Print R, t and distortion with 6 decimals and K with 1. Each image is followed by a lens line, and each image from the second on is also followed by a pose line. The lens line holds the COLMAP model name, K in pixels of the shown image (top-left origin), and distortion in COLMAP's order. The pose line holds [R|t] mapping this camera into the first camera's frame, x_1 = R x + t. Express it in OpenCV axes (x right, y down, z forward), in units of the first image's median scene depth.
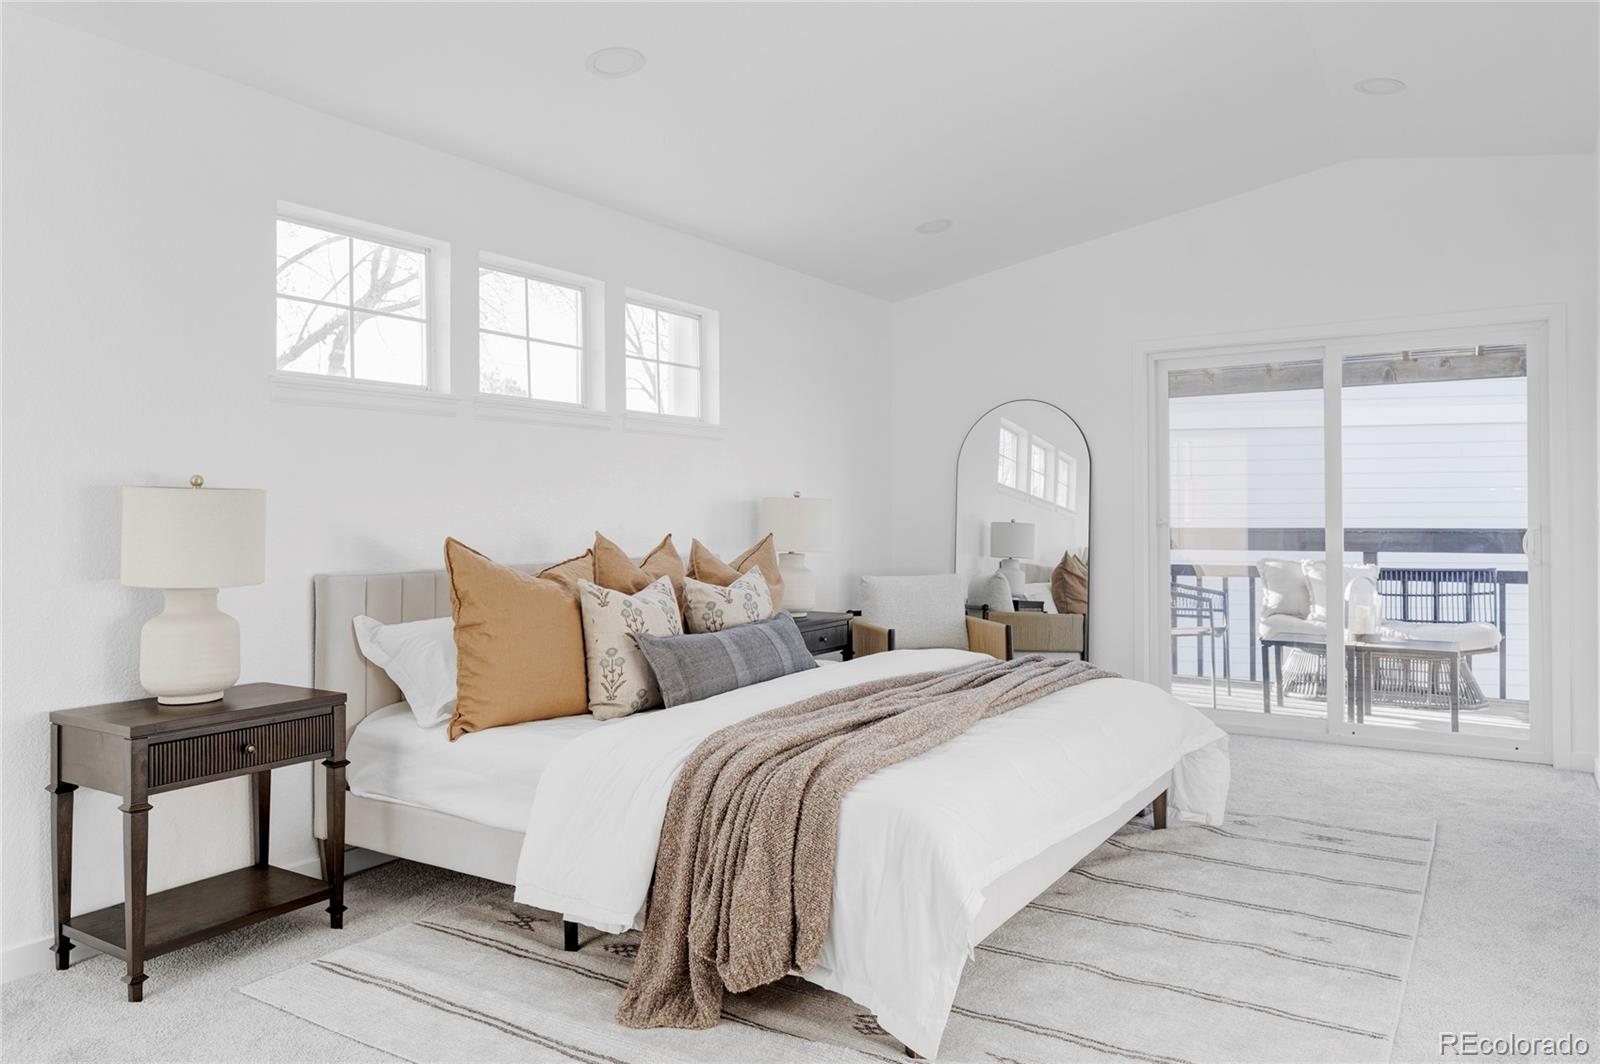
lens RADIAL K [[1046.2, 0, 796.6], [0, 1046.2, 521.4], [0, 0, 1]] dist [-0.000864, 0.004370]
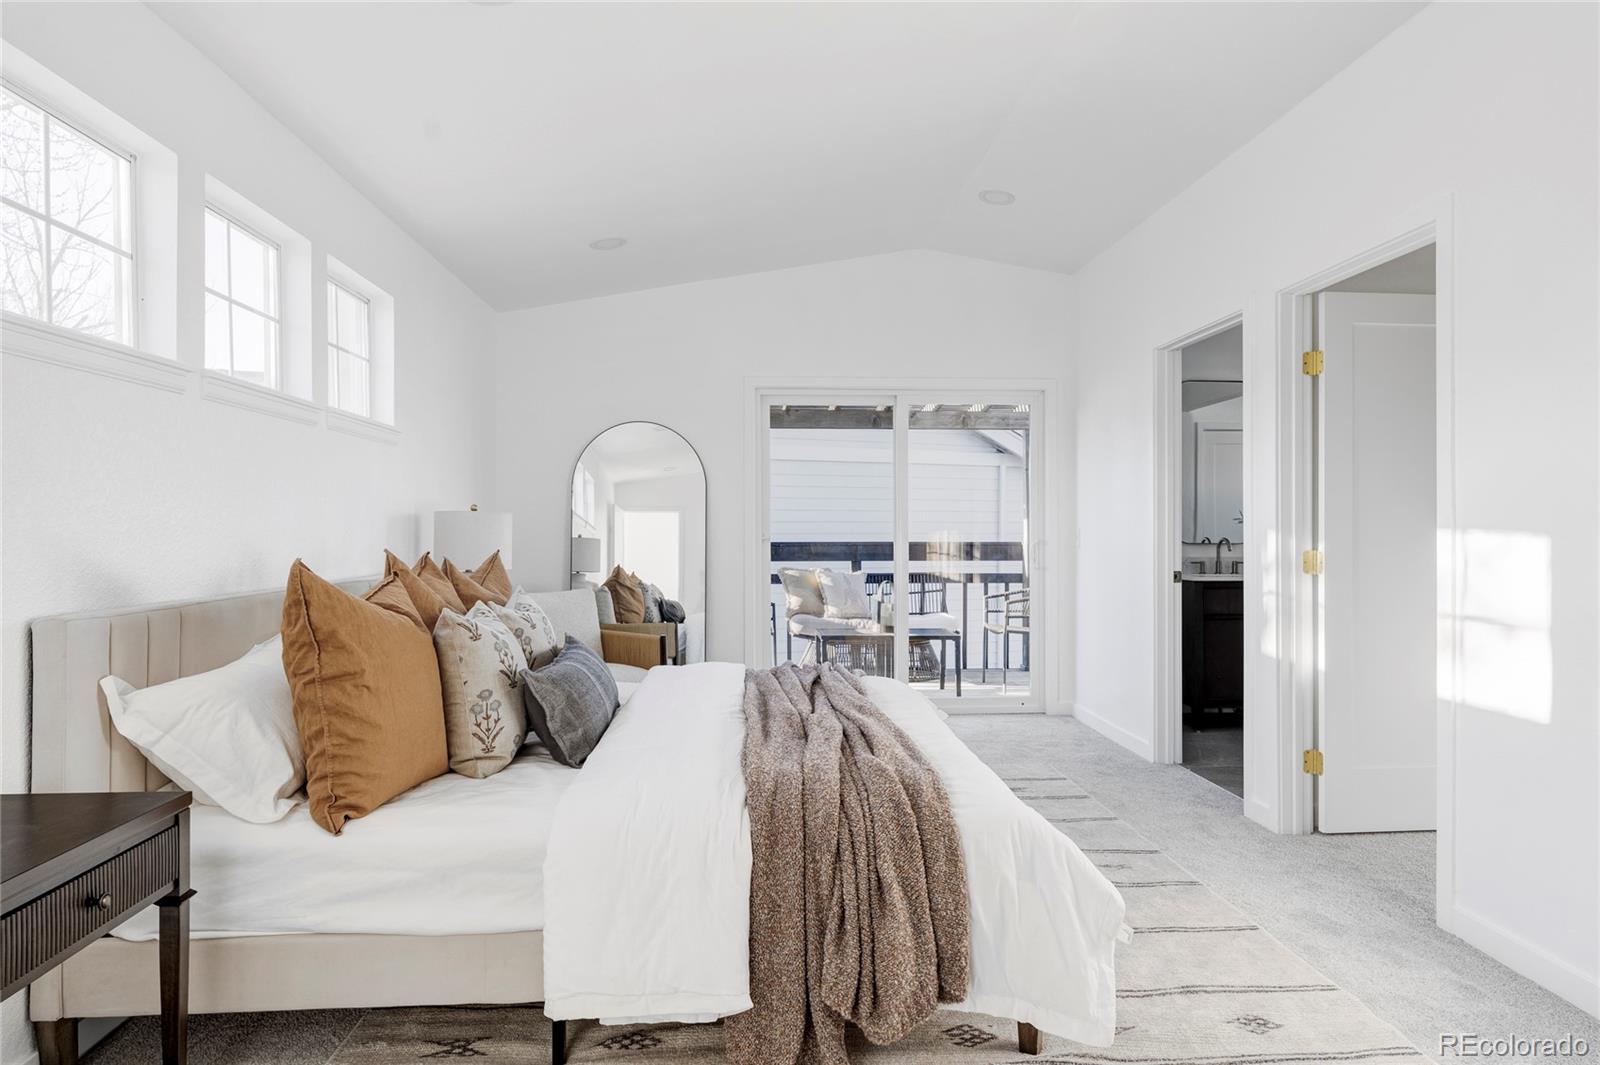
lens RADIAL K [[956.8, 0, 799.3], [0, 956.8, 538.3], [0, 0, 1]] dist [0.001392, -0.000909]
pose [[0.817769, -0.001433, 0.575544, -0.367204], [0.000604, 0.999998, 0.001632, -0.000324], [-0.575546, -0.000987, 0.817769, 0.210330]]
